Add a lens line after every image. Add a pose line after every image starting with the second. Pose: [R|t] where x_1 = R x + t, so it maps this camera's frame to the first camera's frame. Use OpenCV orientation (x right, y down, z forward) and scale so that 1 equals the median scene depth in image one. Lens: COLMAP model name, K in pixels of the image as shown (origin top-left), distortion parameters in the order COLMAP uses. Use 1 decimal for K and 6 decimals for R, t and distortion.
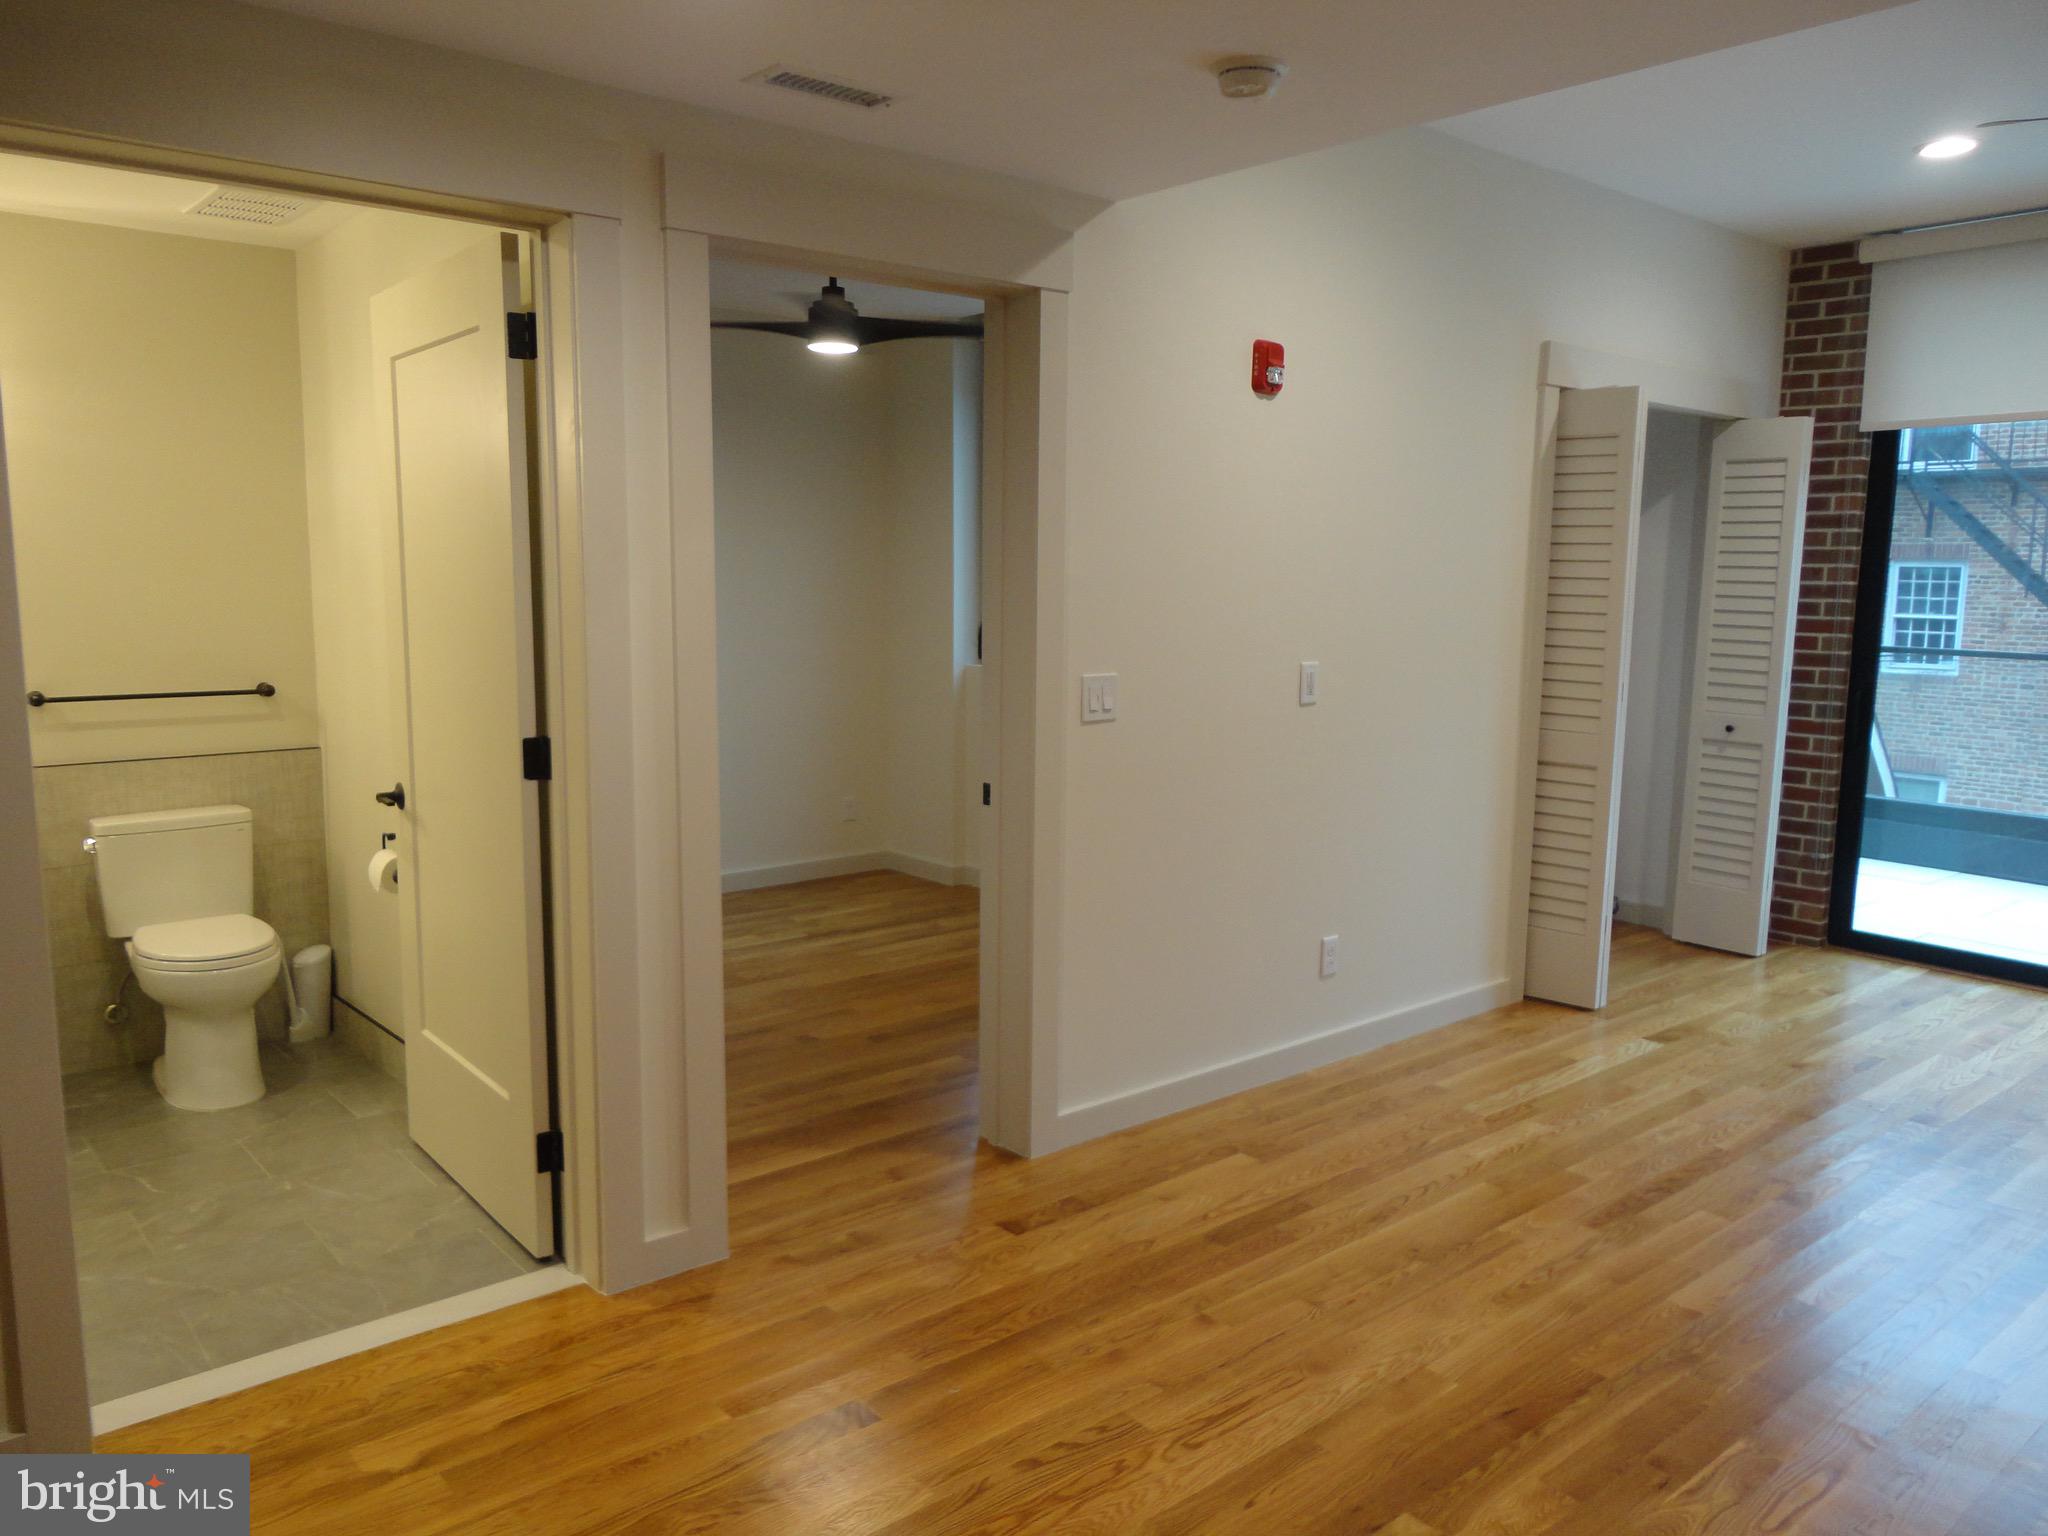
lens RADIAL K [[1507.0, 0, 1030.1], [0, 1507.0, 765.0], [0, 0, 1]] dist [0.004739, 0.012509]
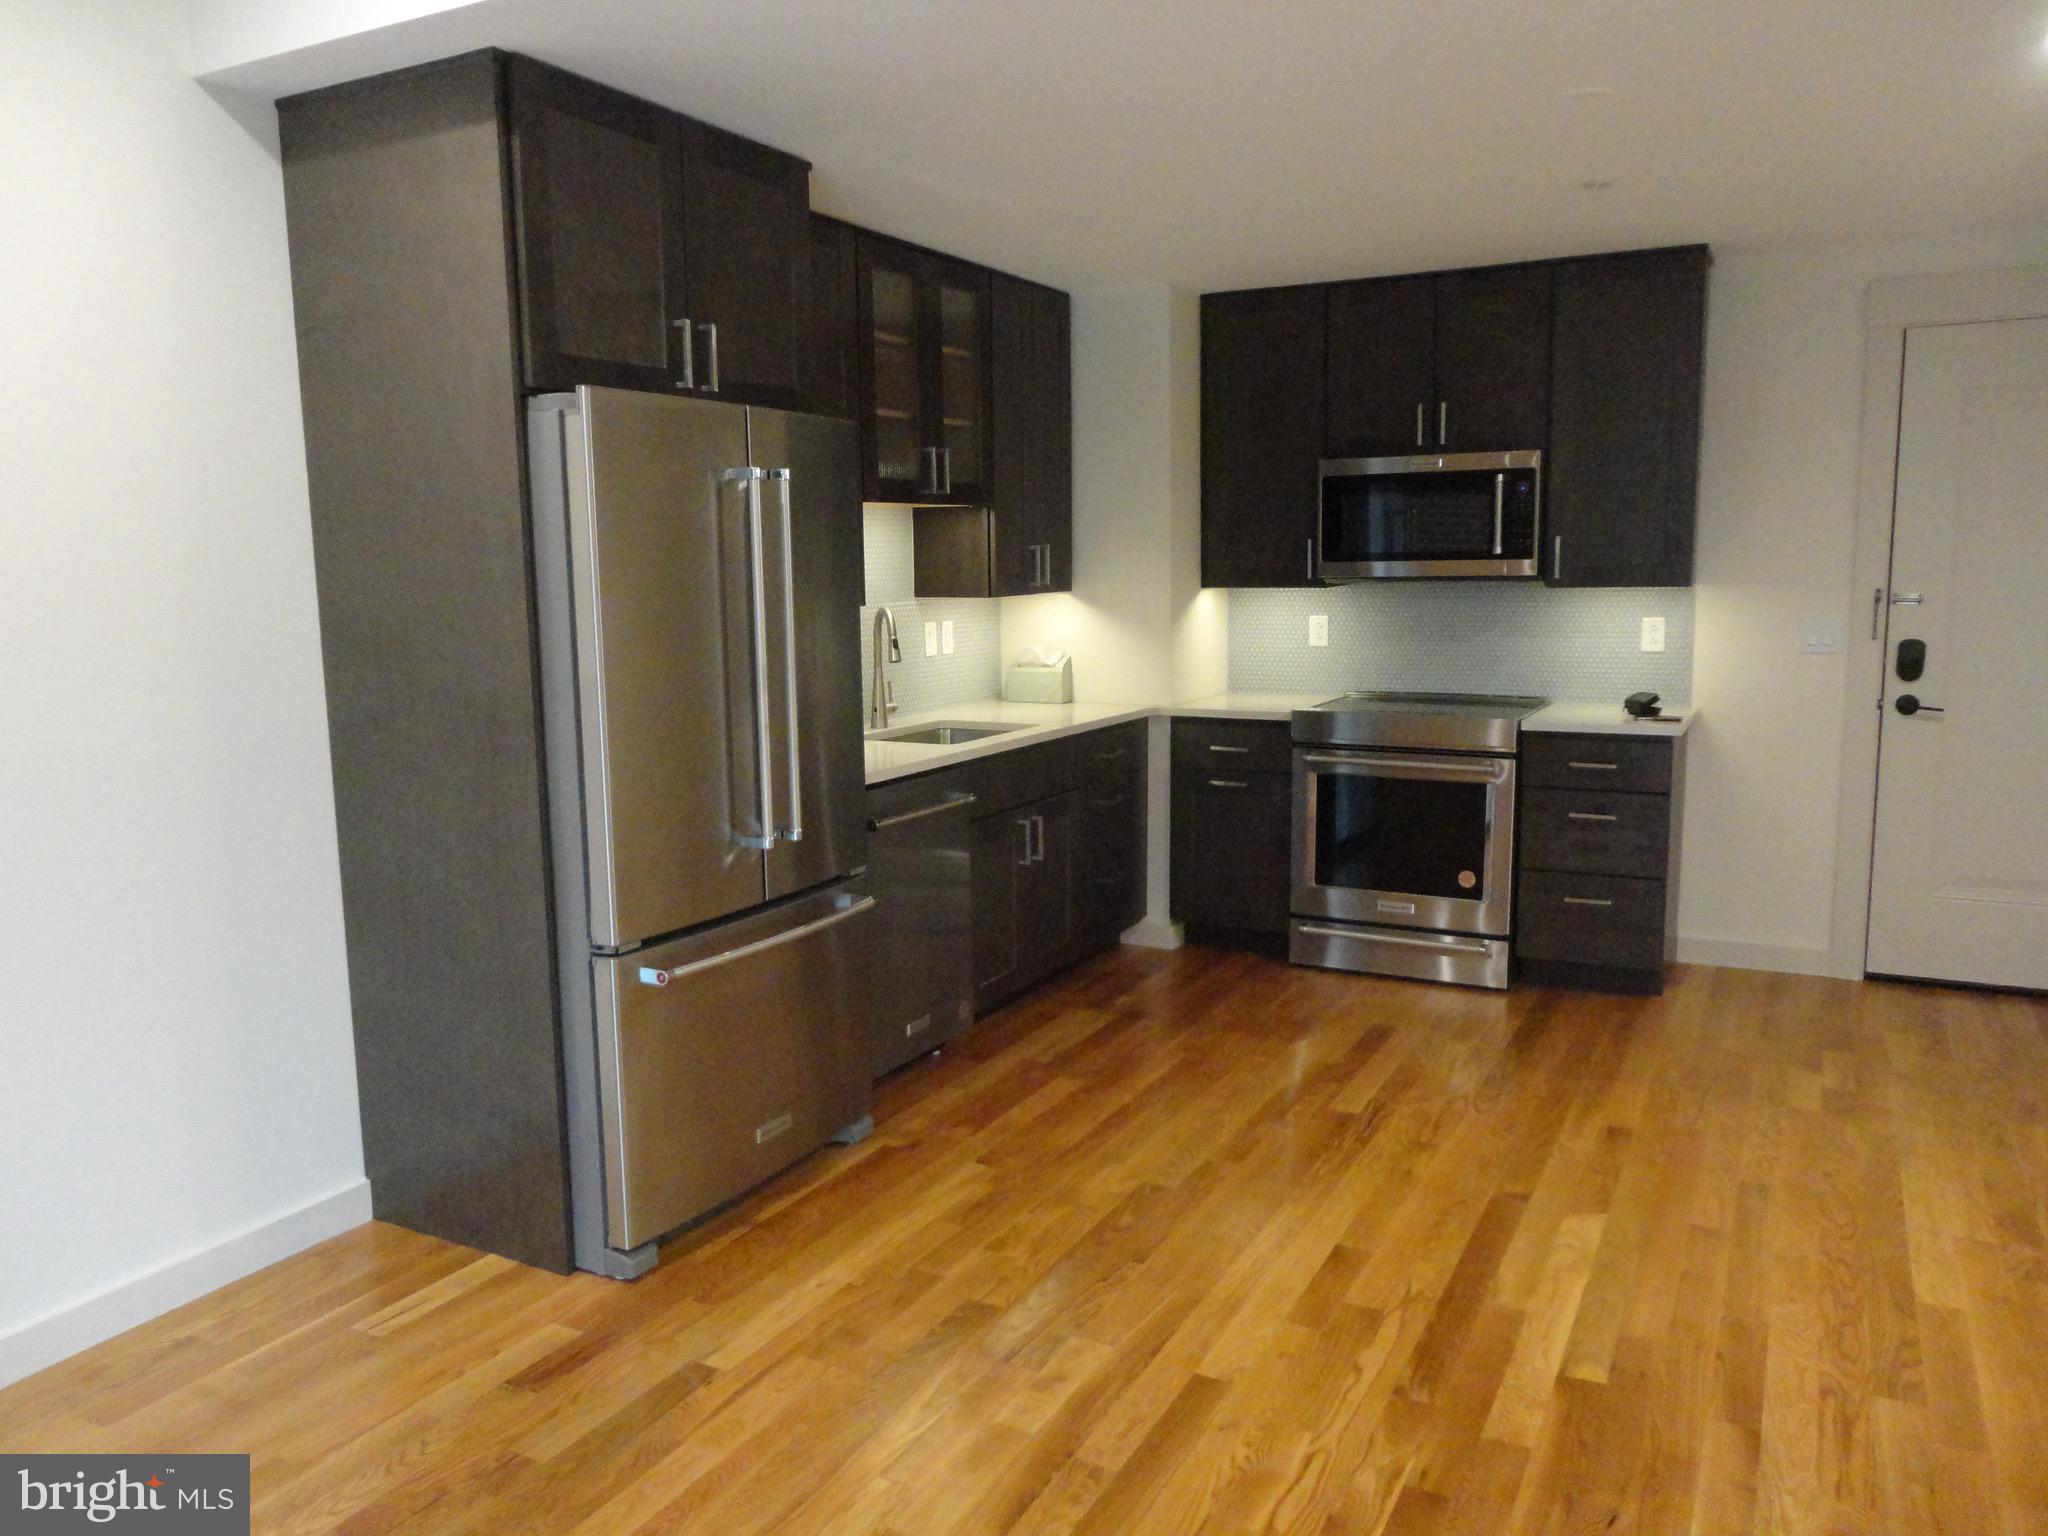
lens RADIAL K [[1507.0, 0, 1025.1], [0, 1507.0, 779.4], [0, 0, 1]] dist [0.004739, 0.012509]
pose [[-0.927268, 0.063463, -0.368980, 0.616764], [-0.041095, 0.962322, 0.268790, -0.123762], [0.372135, 0.264404, -0.889722, 1.036083]]
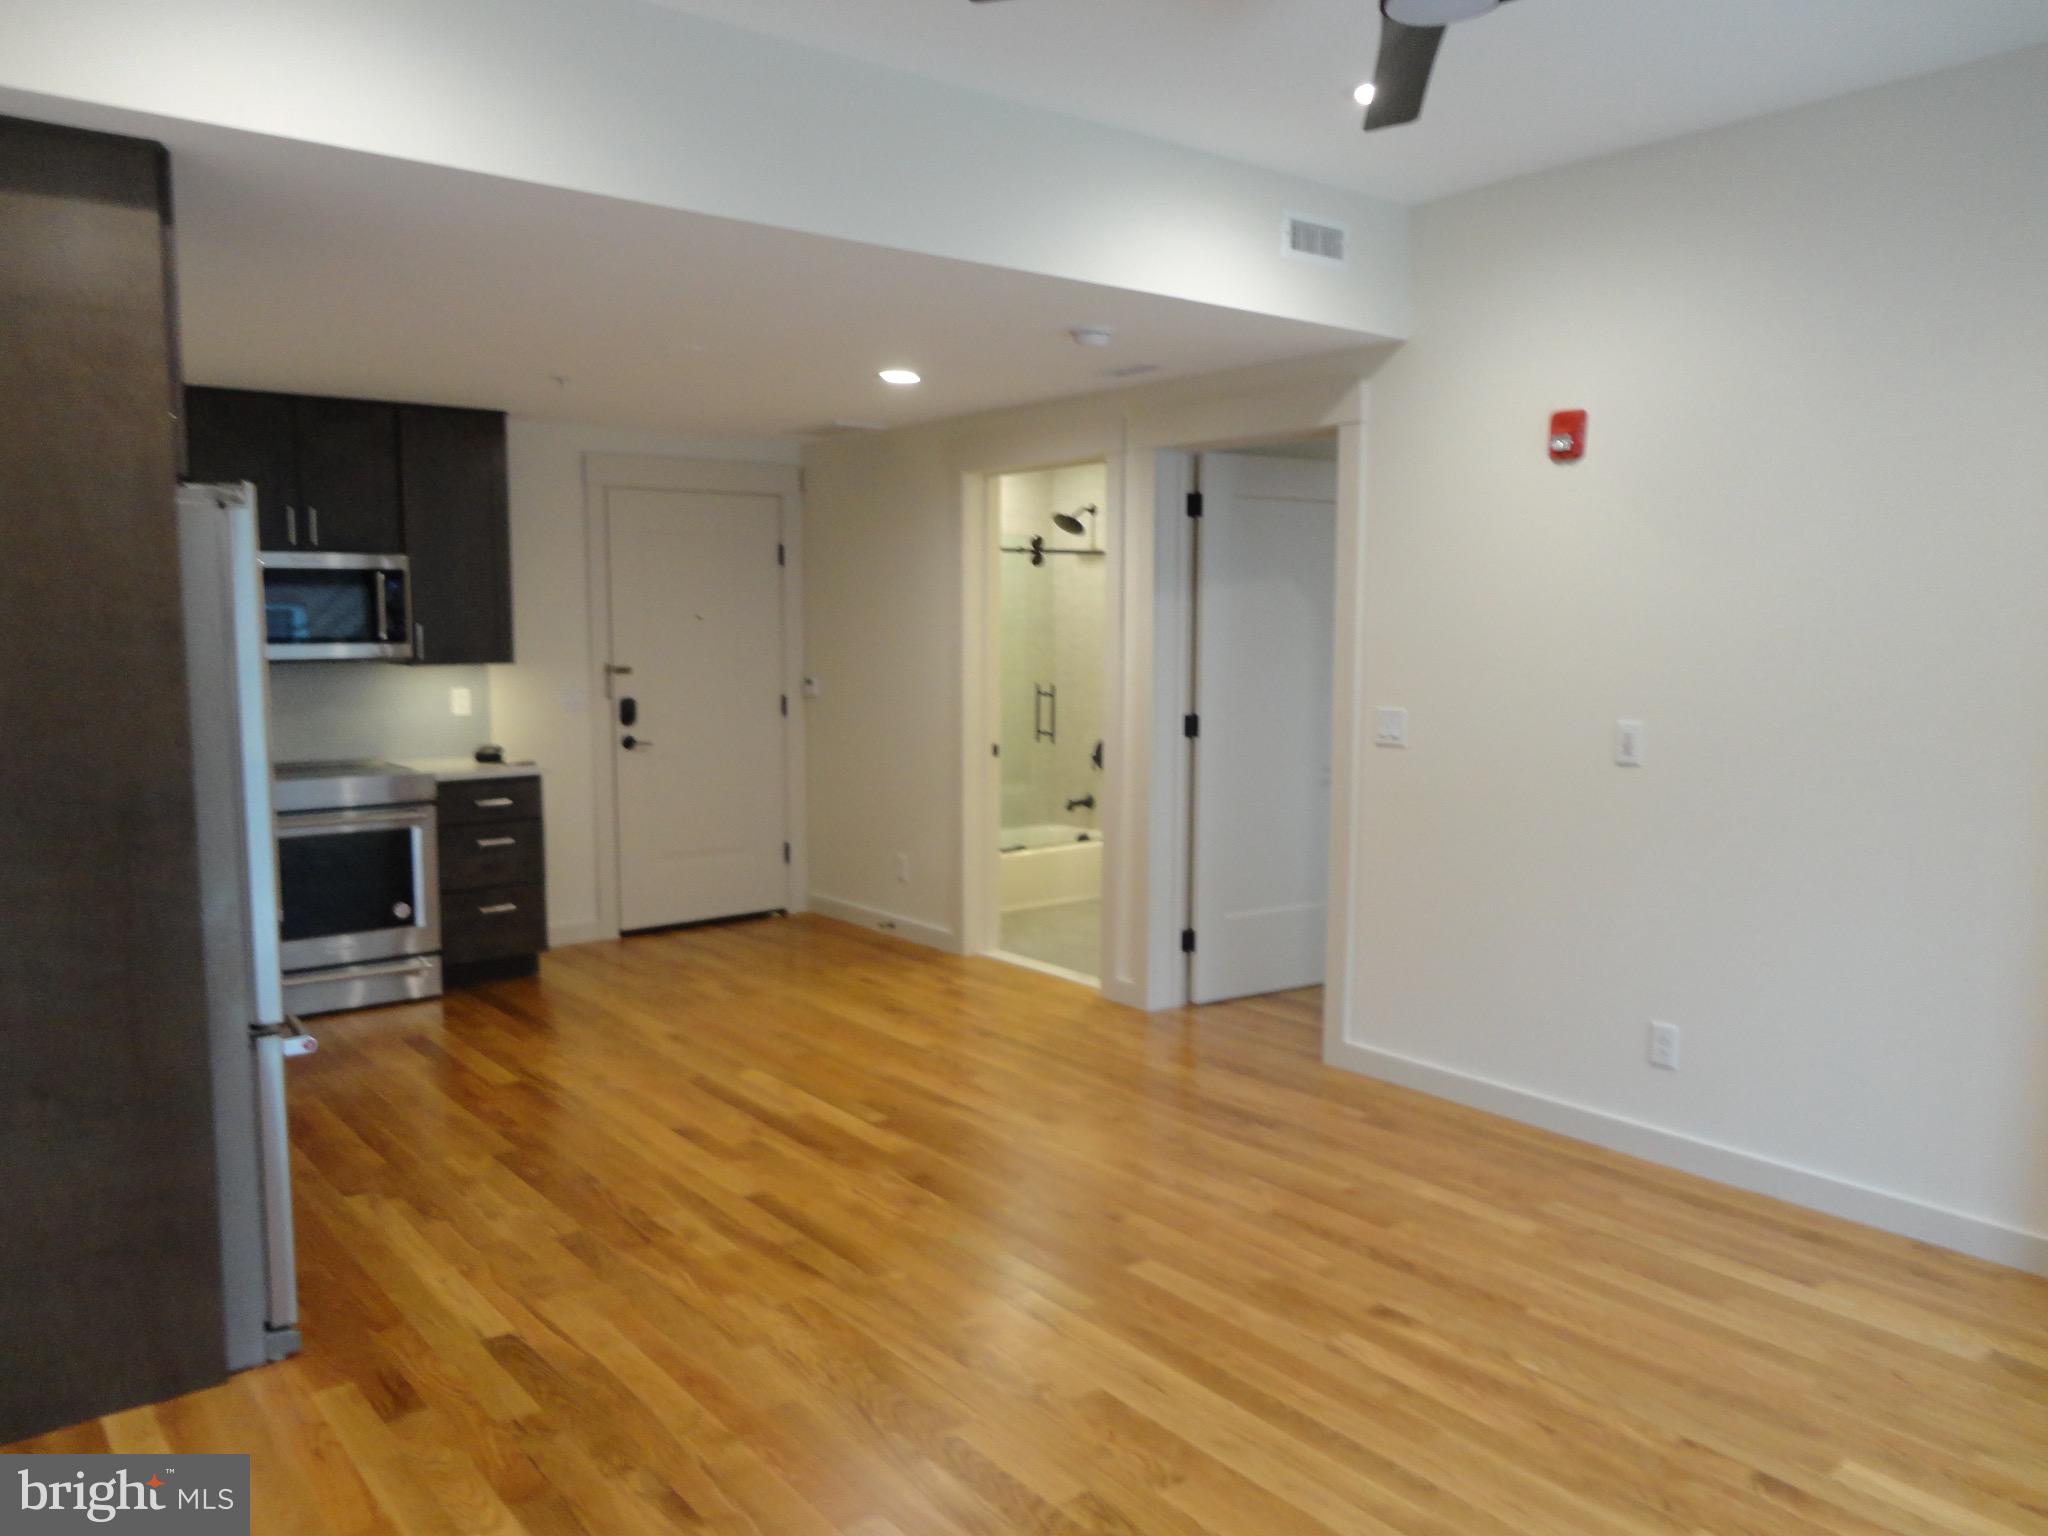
lens RADIAL K [[1507.0, 0, 1019.3], [0, 1507.0, 770.8], [0, 0, 1]] dist [0.004739, 0.012509]
pose [[-0.025863, 0.095308, -0.995112, 1.271791], [-0.134648, 0.986041, 0.097939, -0.086907], [0.990556, 0.136523, -0.012669, 0.686097]]
